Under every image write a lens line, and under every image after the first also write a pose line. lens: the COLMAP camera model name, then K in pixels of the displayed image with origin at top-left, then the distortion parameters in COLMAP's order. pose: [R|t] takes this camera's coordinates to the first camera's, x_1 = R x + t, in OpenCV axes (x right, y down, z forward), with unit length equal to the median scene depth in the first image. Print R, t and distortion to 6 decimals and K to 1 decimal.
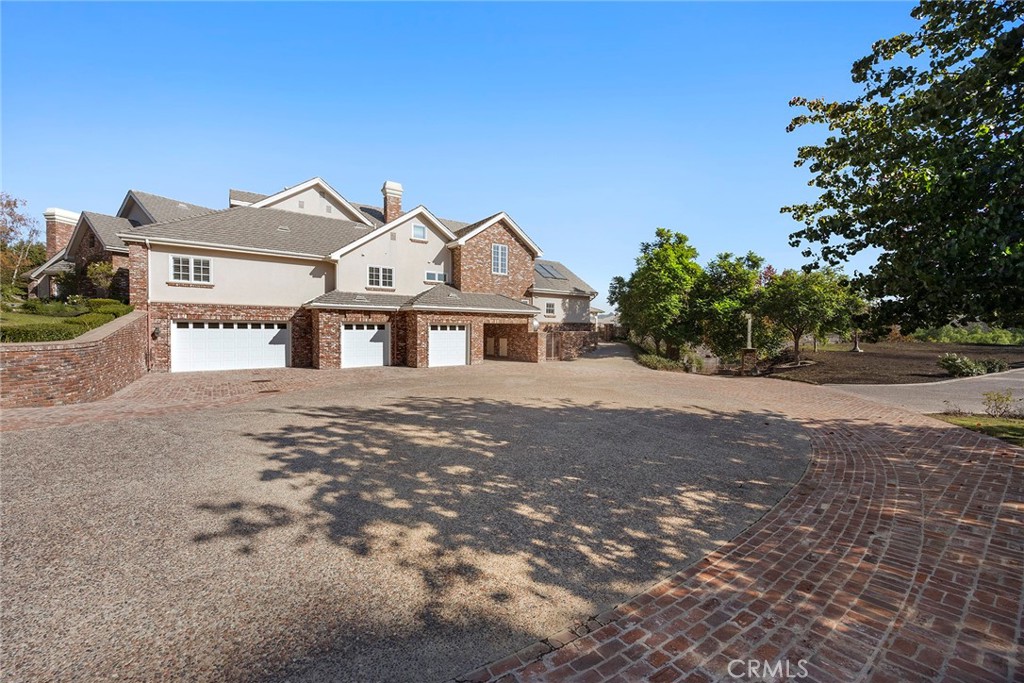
lens RADIAL K [[396.0, 0, 512.8], [0, 396.0, 339.0], [0, 0, 1]] dist [-0.002981, -0.000223]
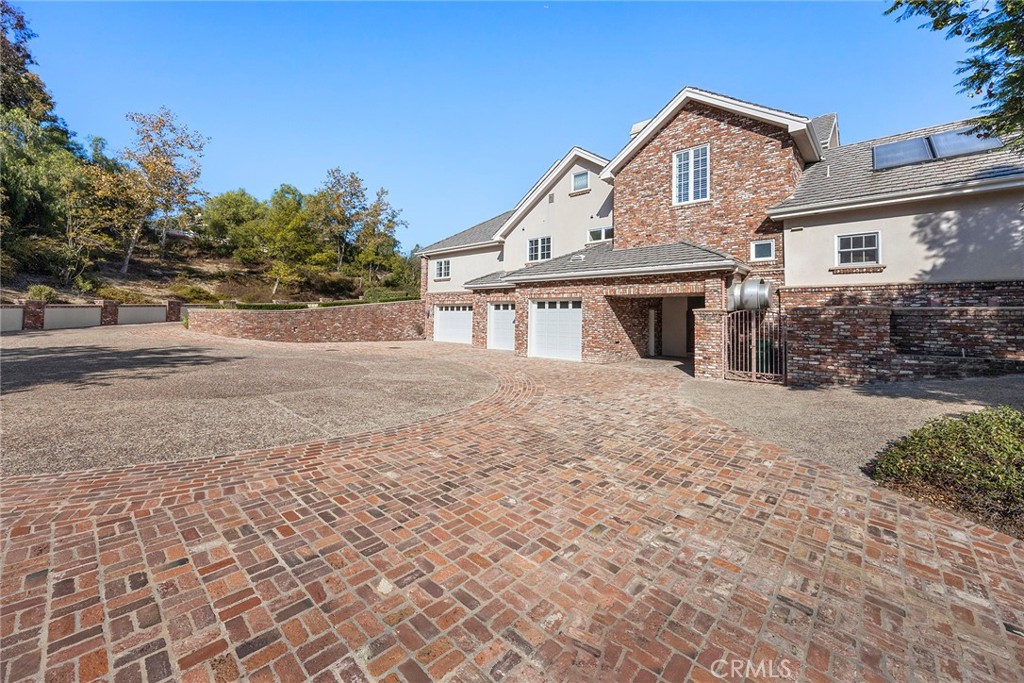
lens RADIAL K [[396.0, 0, 519.0], [0, 396.0, 306.9], [0, 0, 1]] dist [-0.002981, -0.000223]
pose [[0.228651, -0.028750, -0.973084, 0.492314], [-0.029165, 0.998913, -0.036366, 0.002572], [0.973071, 0.036695, 0.227564, 0.755106]]
